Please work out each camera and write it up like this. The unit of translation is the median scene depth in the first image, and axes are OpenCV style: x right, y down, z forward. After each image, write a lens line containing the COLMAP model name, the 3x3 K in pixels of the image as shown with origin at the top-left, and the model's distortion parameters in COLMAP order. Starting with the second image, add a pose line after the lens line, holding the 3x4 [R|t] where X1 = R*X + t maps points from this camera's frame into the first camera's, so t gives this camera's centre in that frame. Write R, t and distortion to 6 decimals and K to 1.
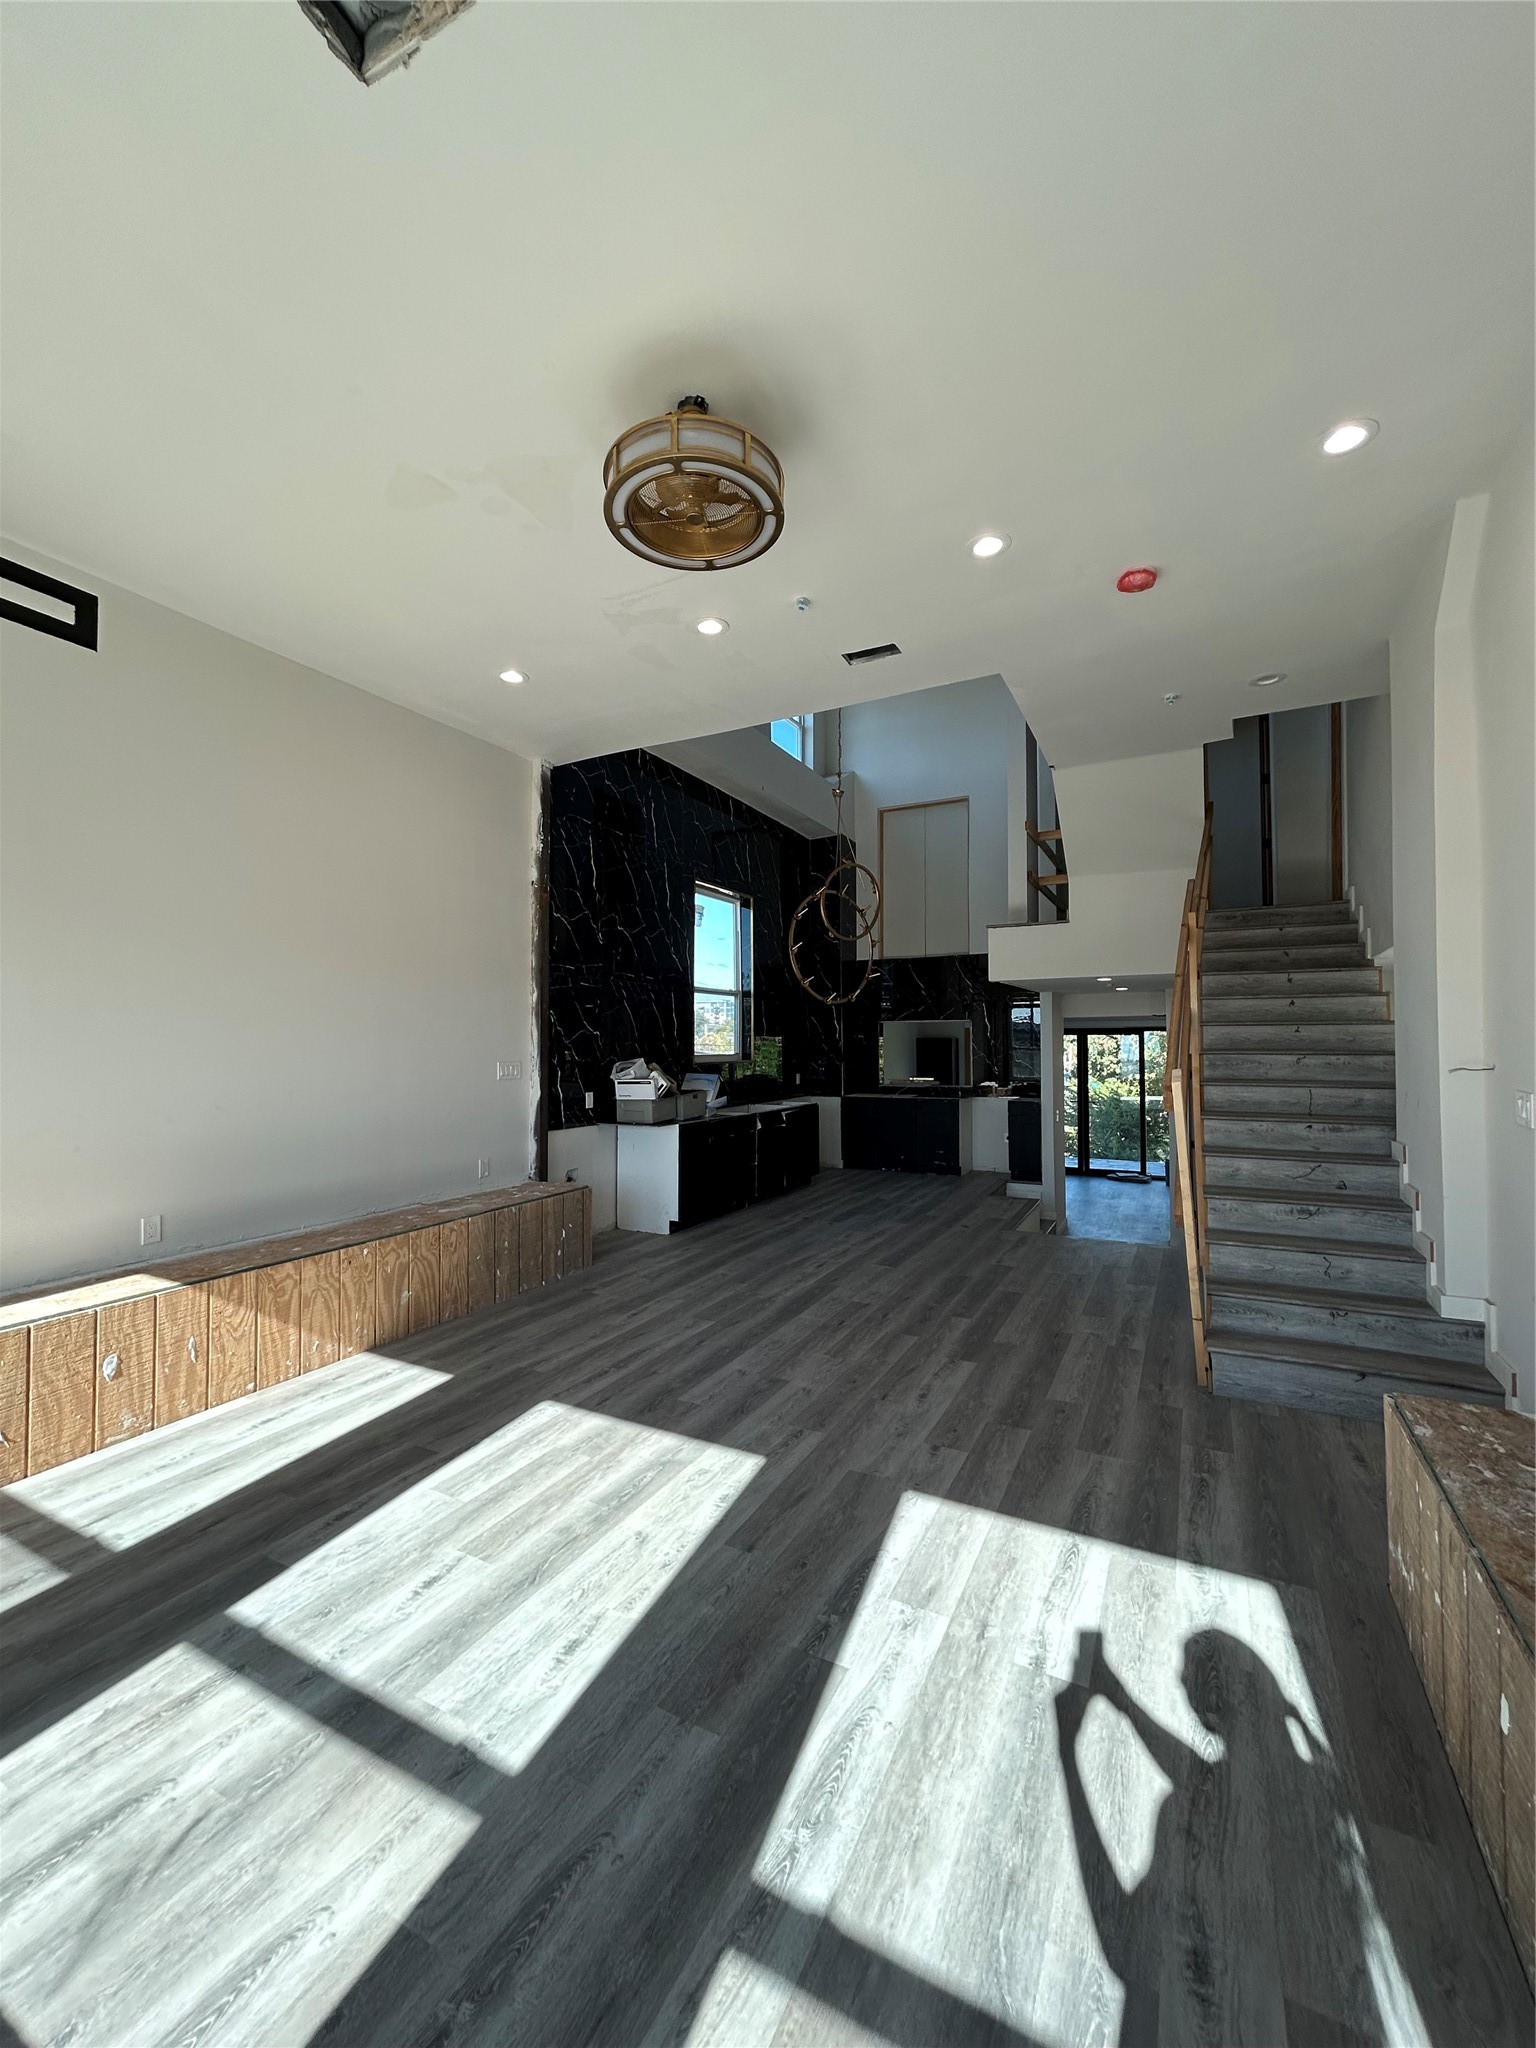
lens RADIAL K [[822.4, 0, 776.5], [0, 822.4, 1018.0], [0, 0, 1]] dist [-0.002720, 0.000268]
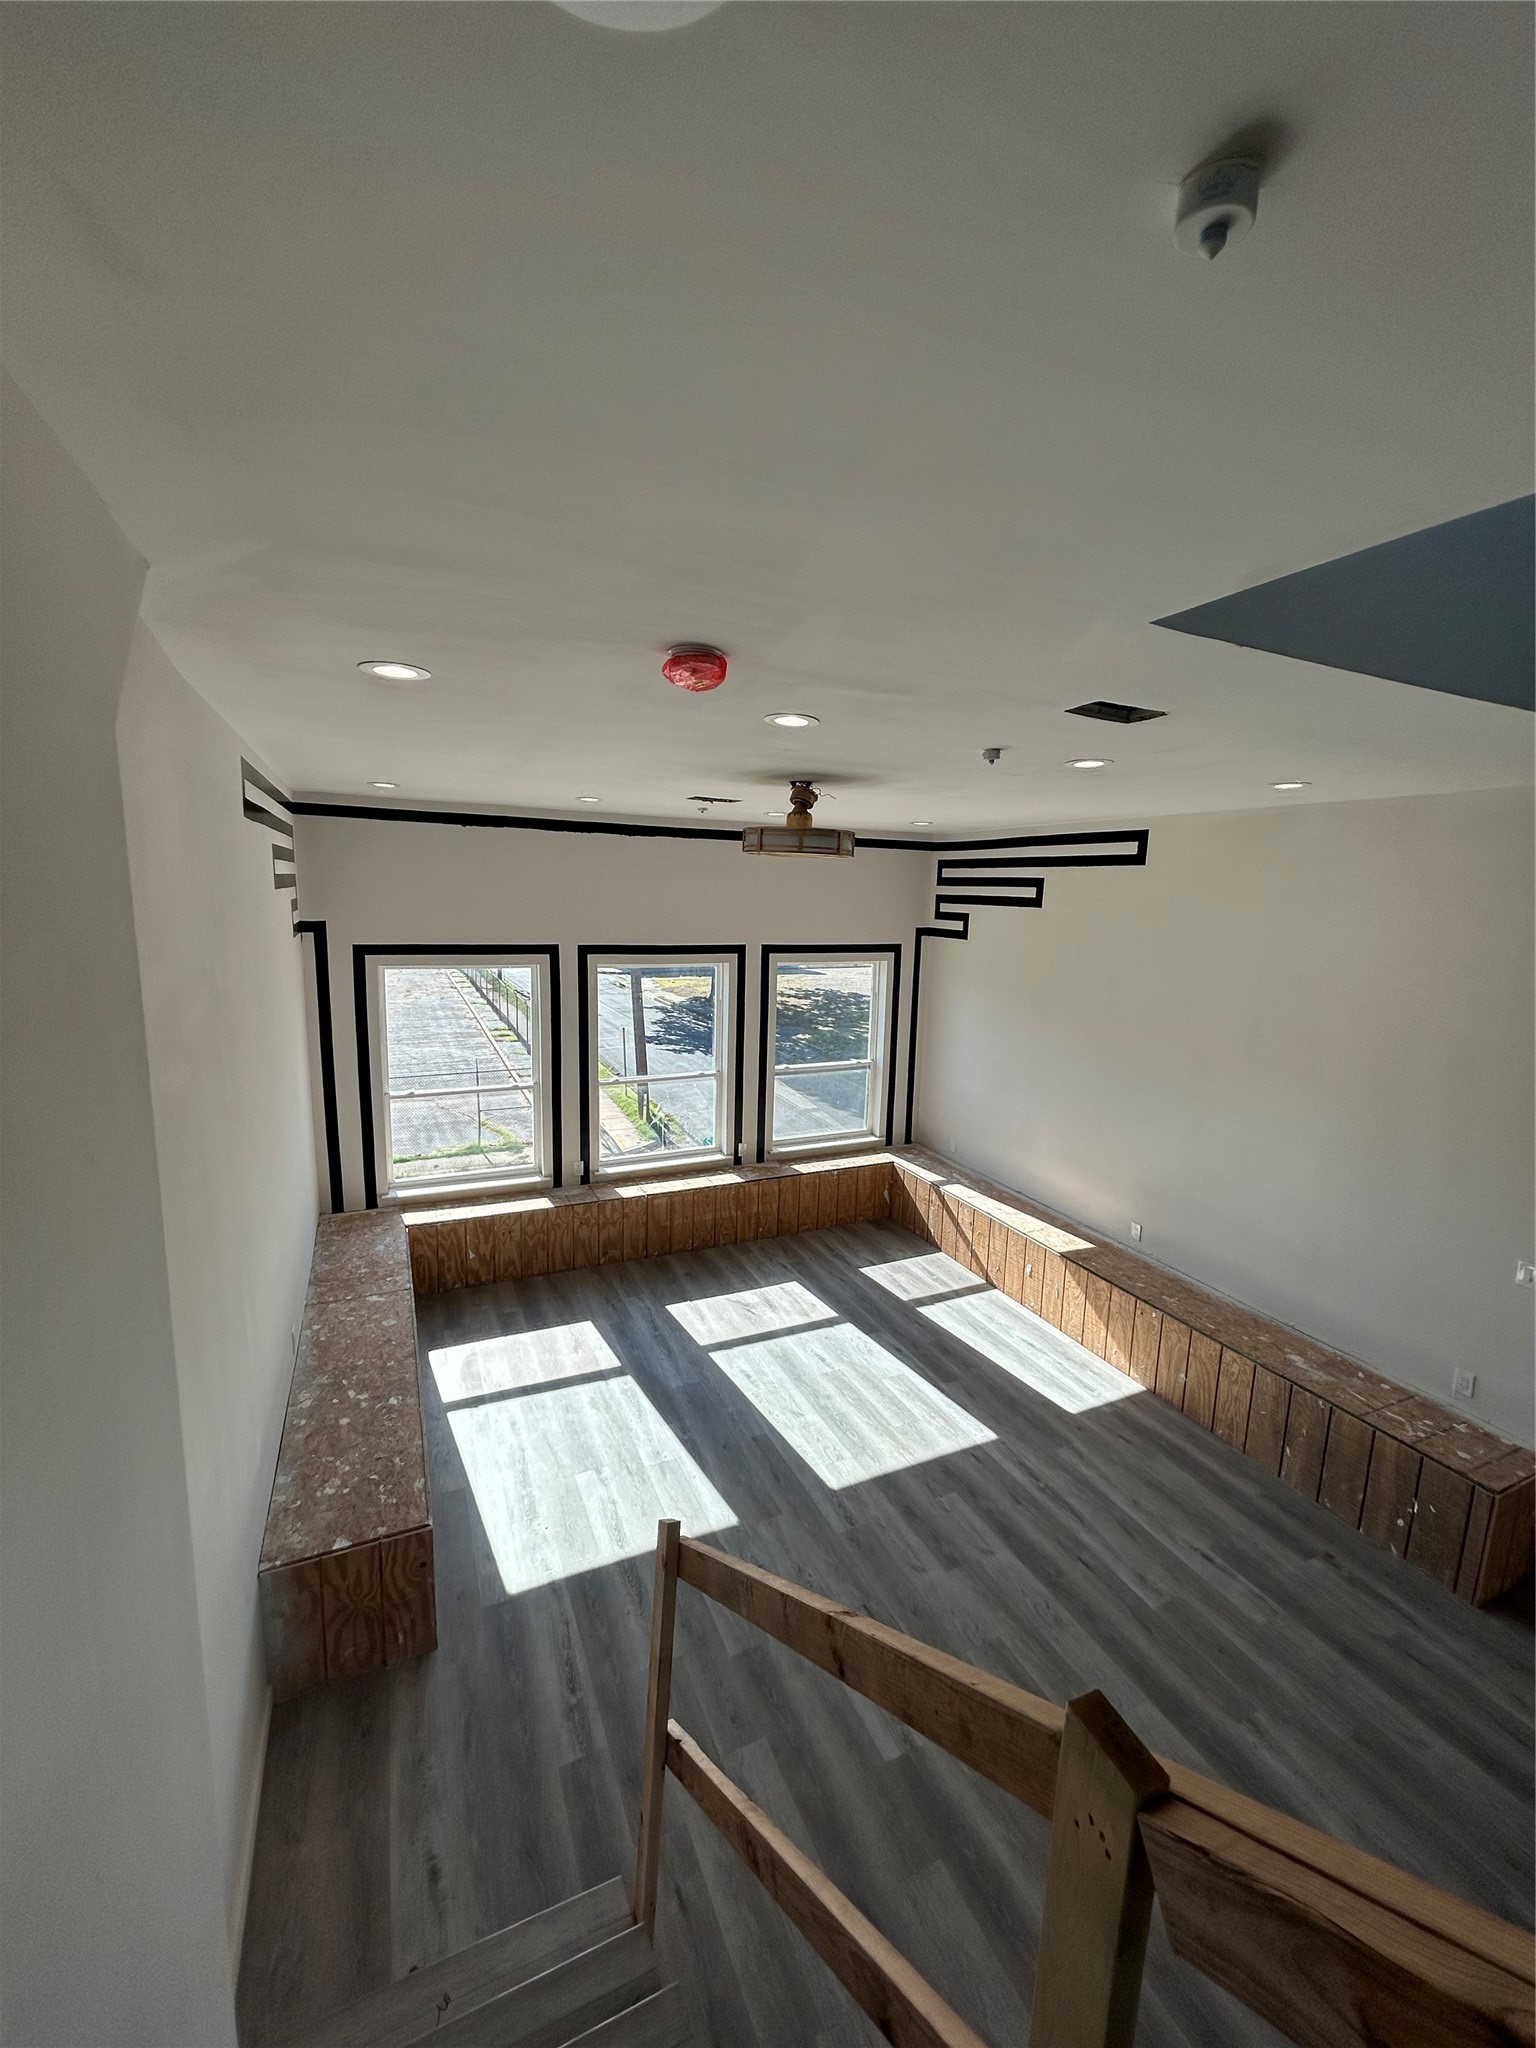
lens RADIAL K [[822.4, 0, 763.3], [0, 822.4, 1016.8], [0, 0, 1]] dist [-0.002720, 0.000268]
pose [[-0.620690, 0.107491, -0.776653, 0.767823], [-0.001457, 0.990398, 0.138238, -0.327093], [0.784055, 0.086935, -0.614573, 1.235457]]
